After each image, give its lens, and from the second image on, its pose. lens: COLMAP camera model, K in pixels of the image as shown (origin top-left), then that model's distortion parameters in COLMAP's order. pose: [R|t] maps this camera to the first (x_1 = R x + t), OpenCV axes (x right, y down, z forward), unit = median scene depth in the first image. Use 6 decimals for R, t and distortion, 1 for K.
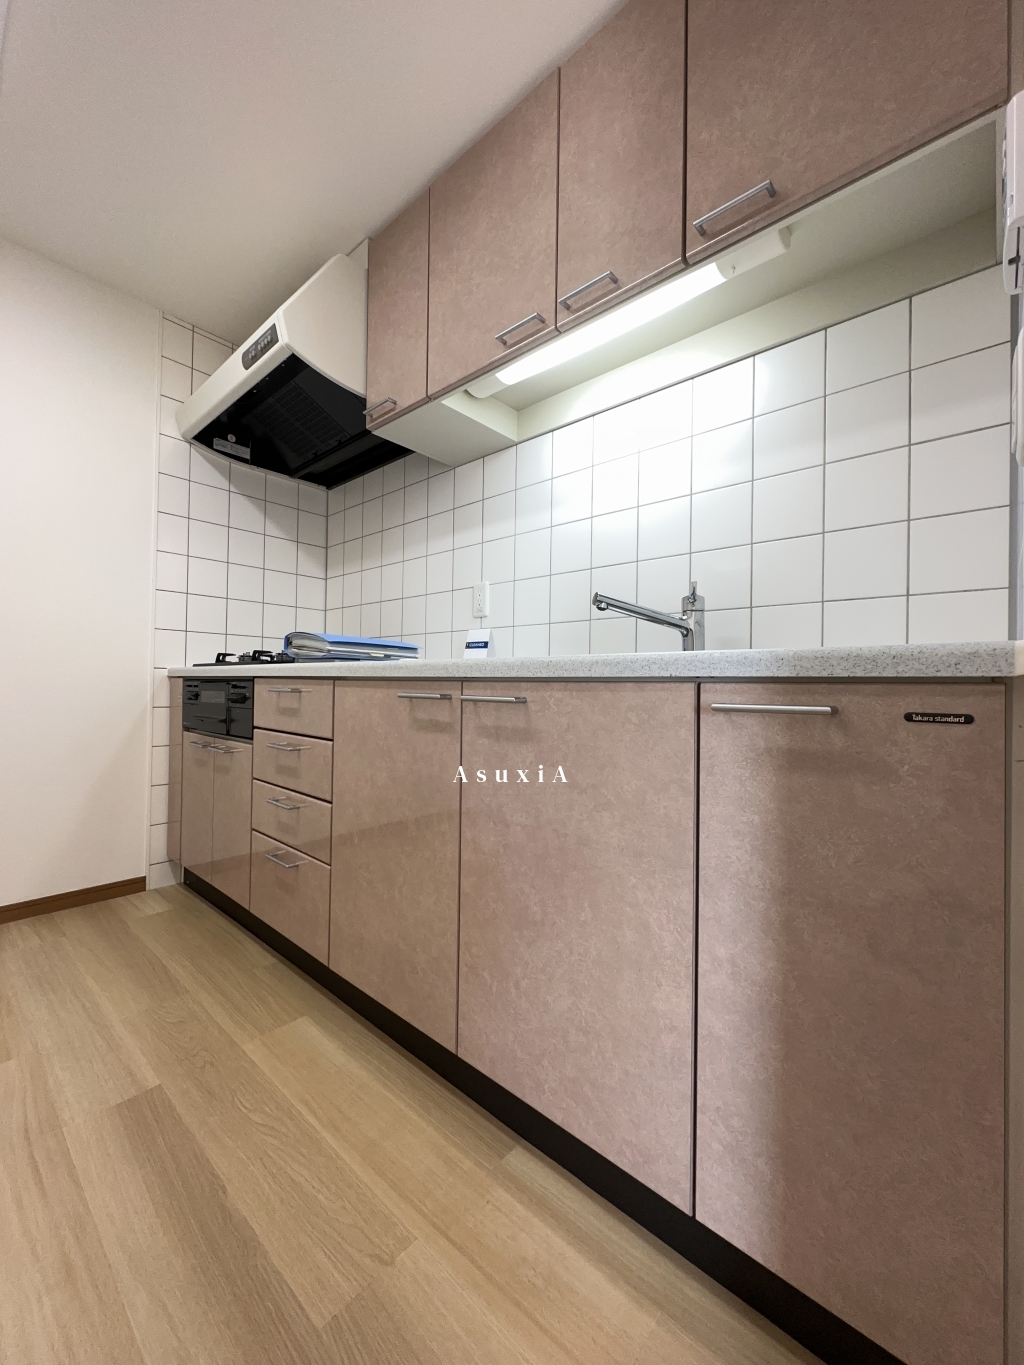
lens RADIAL K [[542.5, 0, 508.1], [0, 542.5, 681.3], [0, 0, 1]] dist [0.004110, 0.000304]
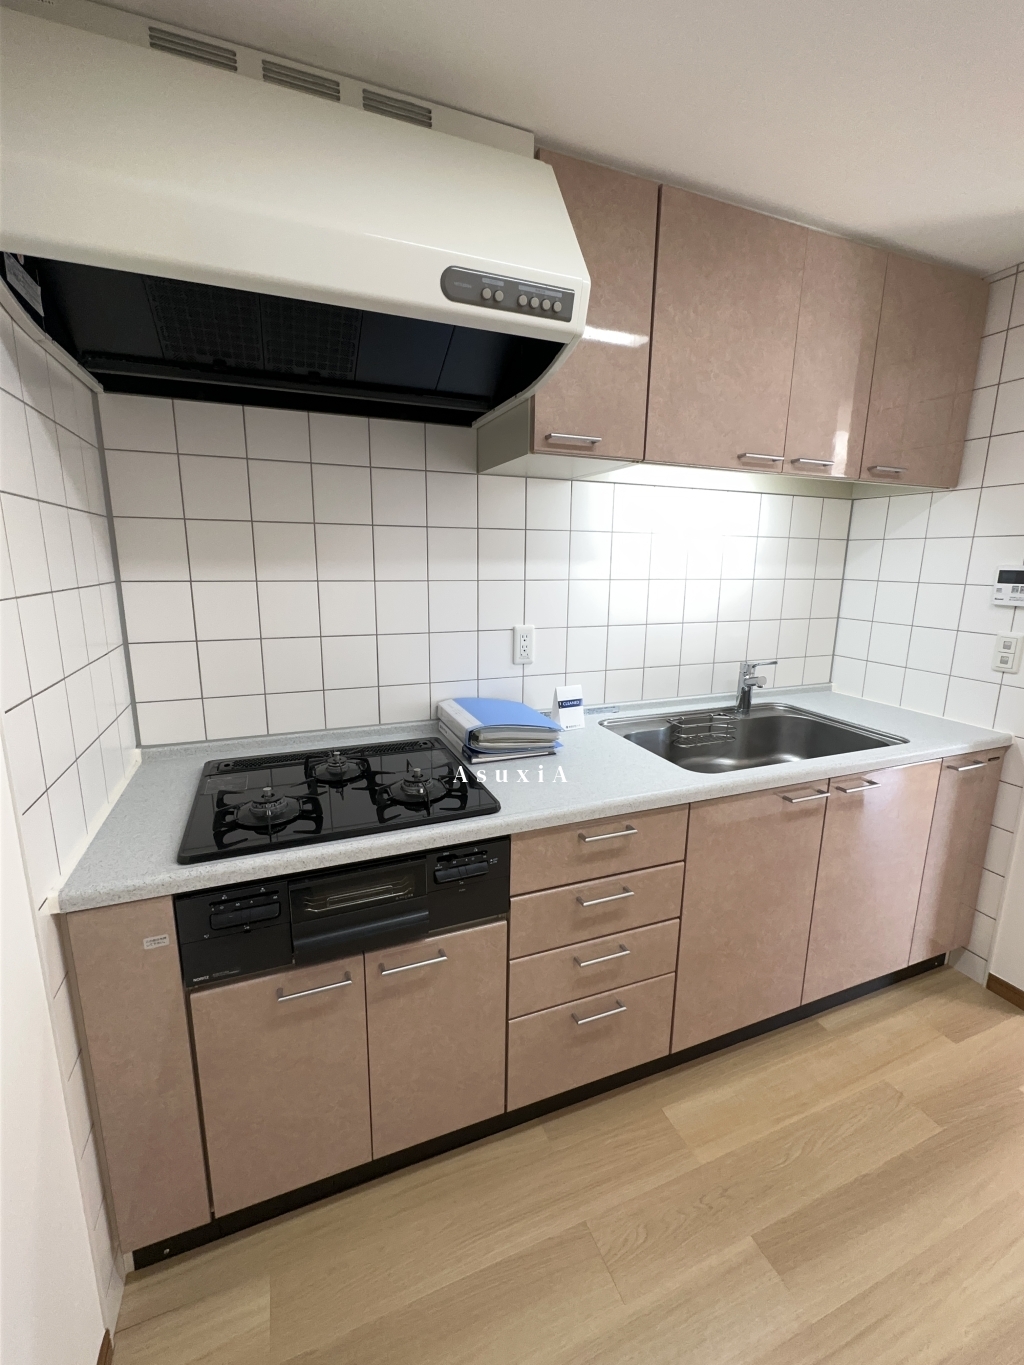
lens RADIAL K [[585.9, 0, 511.5], [0, 585.9, 682.6], [0, 0, 1]] dist [0.002059, 0.001136]
pose [[0.435913, -0.199138, 0.877681, -1.596475], [-0.010288, 0.974047, 0.226112, -0.532653], [-0.899930, -0.107595, 0.422551, 1.040934]]
